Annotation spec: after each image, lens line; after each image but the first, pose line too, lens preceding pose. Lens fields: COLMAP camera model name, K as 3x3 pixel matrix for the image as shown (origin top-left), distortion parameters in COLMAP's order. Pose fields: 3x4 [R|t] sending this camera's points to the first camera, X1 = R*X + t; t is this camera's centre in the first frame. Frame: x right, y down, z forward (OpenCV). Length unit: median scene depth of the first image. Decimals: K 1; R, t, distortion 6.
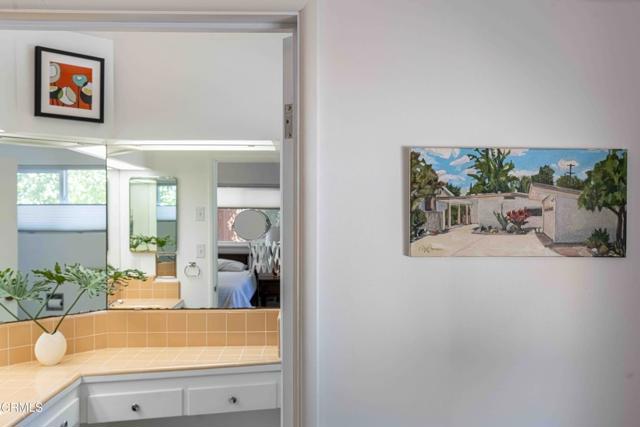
lens RADIAL K [[616.6, 0, 320.0], [0, 616.6, 213.5], [0, 0, 1]] dist [0.008375, 0.001623]
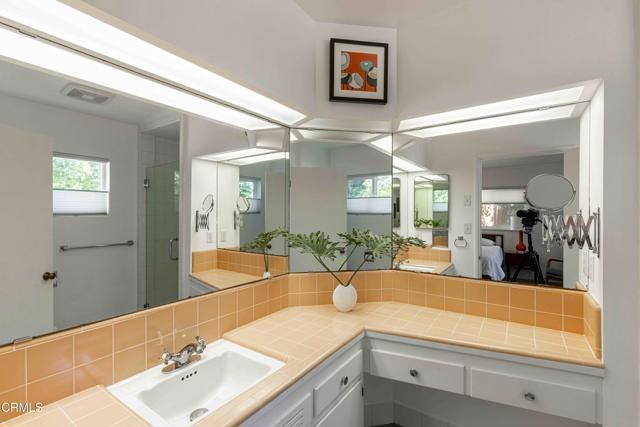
lens RADIAL K [[294.9, 0, 320.0], [0, 294.9, 213.5], [0, 0, 1]] dist [0.003135, -0.000149]
pose [[0.813879, 0.004150, -0.581019, -0.139128], [-0.006888, 0.999973, -0.002507, 0.054323], [0.580993, 0.006042, 0.813886, 0.497946]]
